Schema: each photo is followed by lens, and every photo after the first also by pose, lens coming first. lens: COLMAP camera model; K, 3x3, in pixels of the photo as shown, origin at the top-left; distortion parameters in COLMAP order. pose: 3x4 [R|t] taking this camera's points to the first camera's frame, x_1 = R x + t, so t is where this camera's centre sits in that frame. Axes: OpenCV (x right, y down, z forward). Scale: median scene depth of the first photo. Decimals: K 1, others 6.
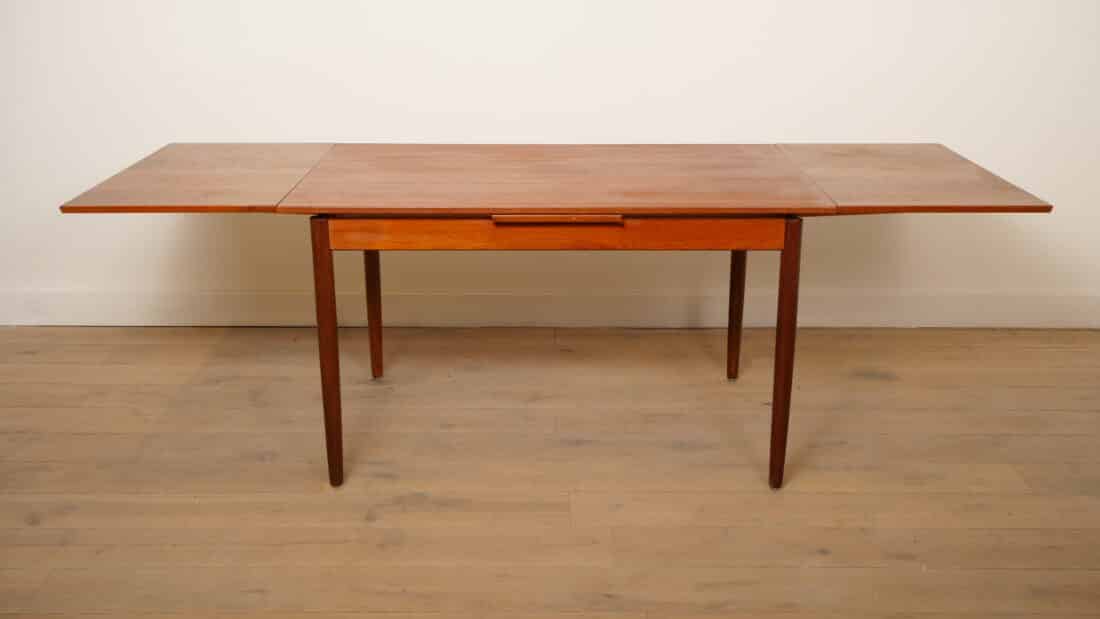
lens RADIAL K [[1179.0, 0, 555.3], [0, 1179.0, 305.3], [0, 0, 1]] dist [0.031235, 0.000000]
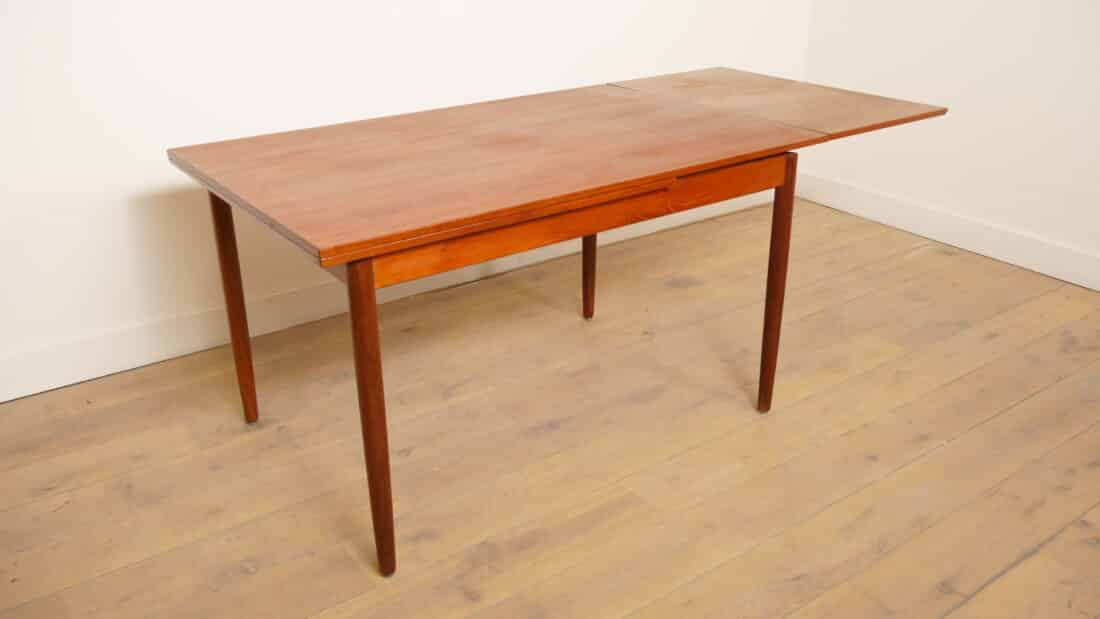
lens RADIAL K [[953.9, 0, 548.9], [0, 953.9, 317.2], [0, 0, 1]] dist [-0.015123, -0.001236]
pose [[0.808097, -0.244220, 0.536037, -0.386024], [0.182748, 0.969044, 0.166000, -0.098489], [-0.559985, -0.036185, 0.827712, 0.392443]]
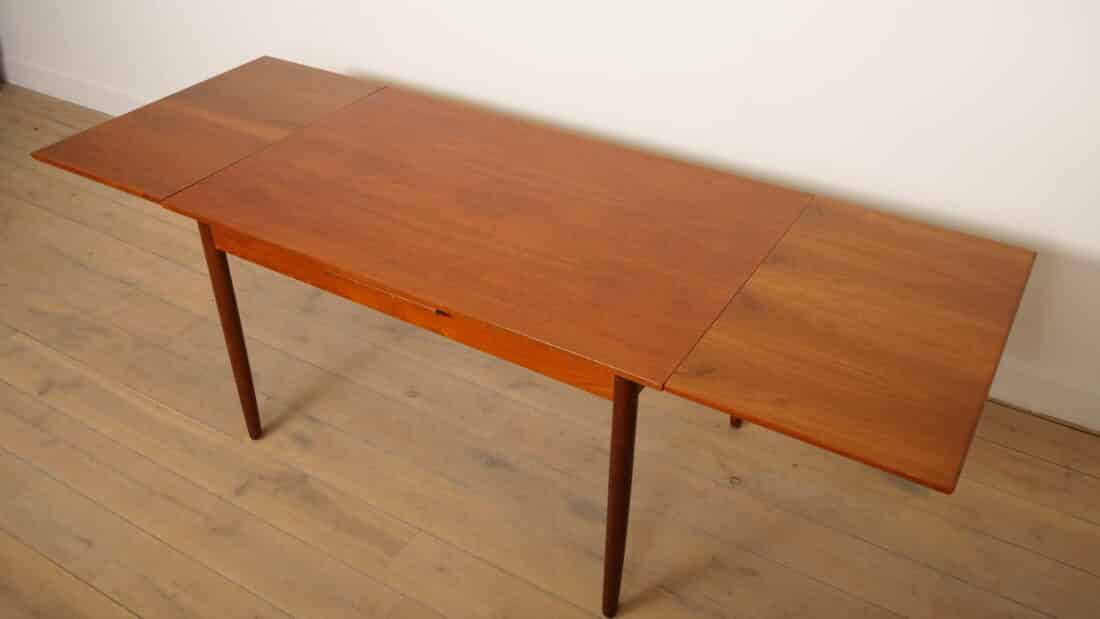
lens RADIAL K [[953.9, 0, 550.7], [0, 953.9, 304.3], [0, 0, 1]] dist [-0.015123, -0.001236]
pose [[0.855184, 0.295653, -0.425735, 0.370853], [-0.161567, 0.932495, 0.323031, -0.279785], [0.492501, -0.207467, 0.845222, 0.400709]]
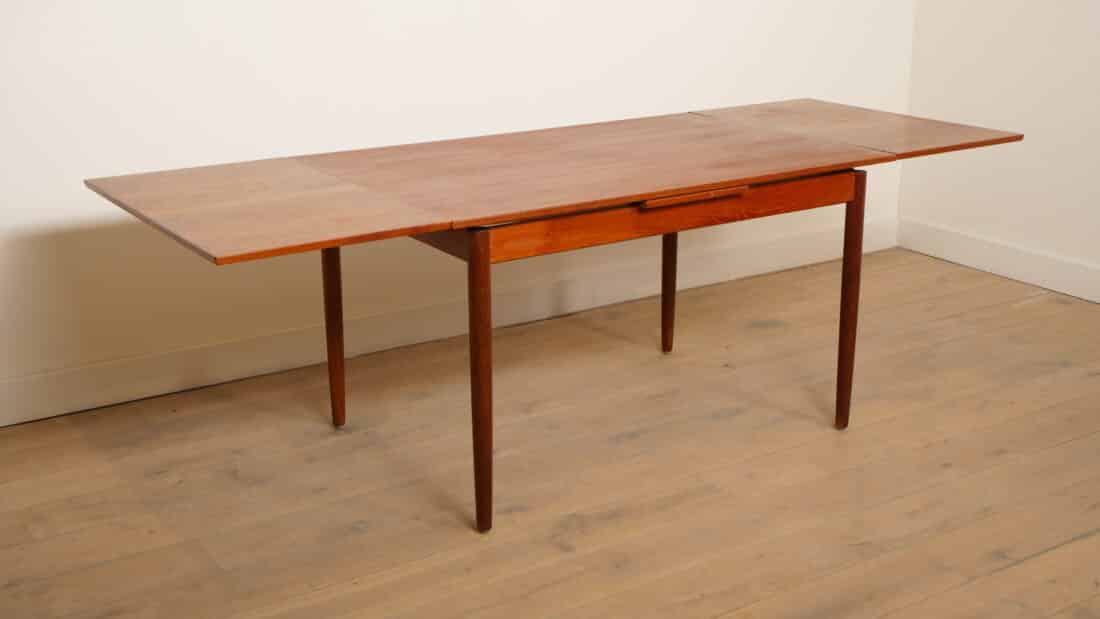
lens RADIAL K [[1357.5, 0, 548.6], [0, 1357.5, 305.9], [0, 0, 1]] dist [0.030488, 0.000000]
pose [[0.831975, -0.164962, 0.529721, -0.633449], [0.171808, 0.984446, 0.036729, -0.041150], [-0.527540, 0.060453, 0.847376, 0.096864]]
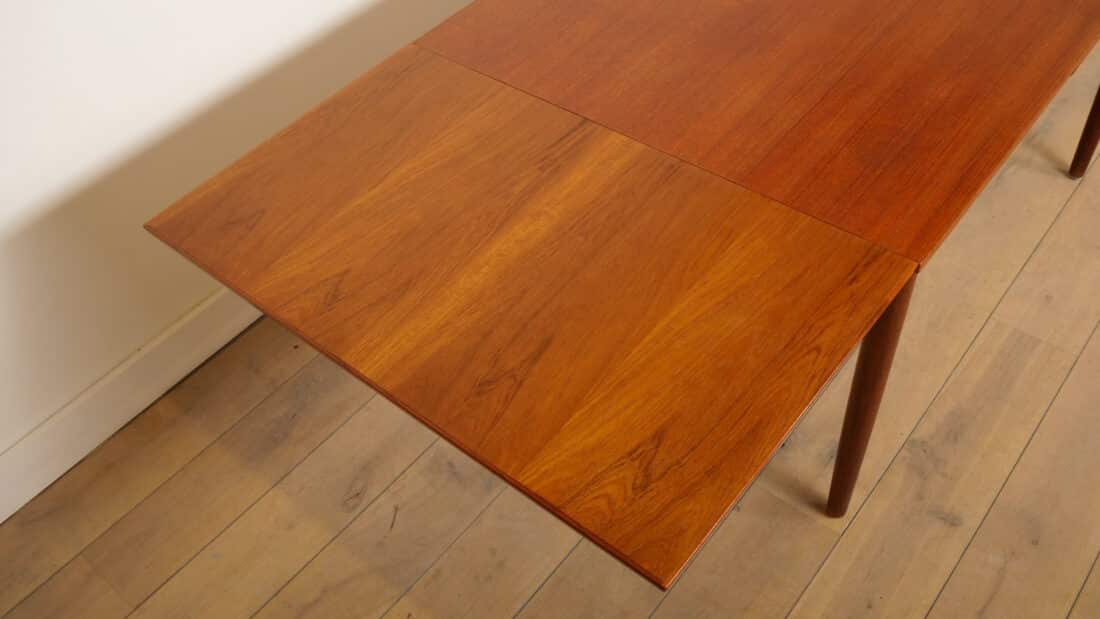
lens RADIAL K [[953.9, 0, 550.2], [0, 953.9, 309.2], [0, 0, 1]] dist [-0.015123, -0.001236]
pose [[0.640396, -0.608558, 0.468561, -0.468298], [0.325792, 0.767703, 0.551808, -0.296359], [-0.695523, -0.200722, 0.689897, 0.724705]]
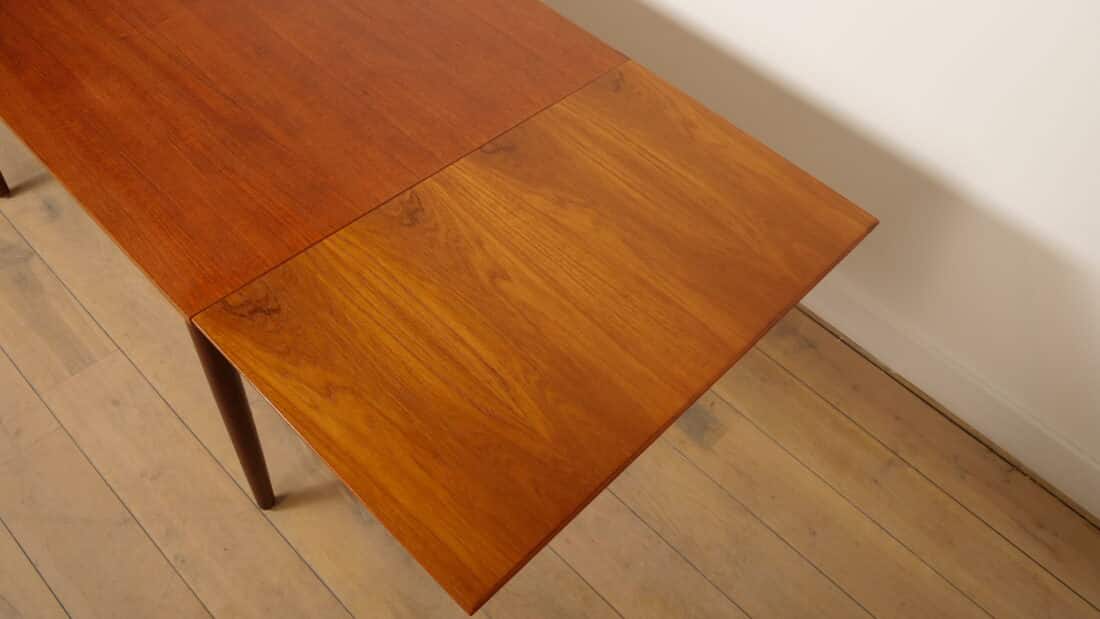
lens RADIAL K [[842.2, 0, 550.3], [0, 842.2, 314.8], [0, 0, 1]] dist [-0.038042, 0.016285]
pose [[0.715955, 0.596540, -0.362697, 0.426962], [-0.306843, 0.735520, 0.604034, -0.314530], [0.627101, -0.321170, 0.709643, 0.737276]]
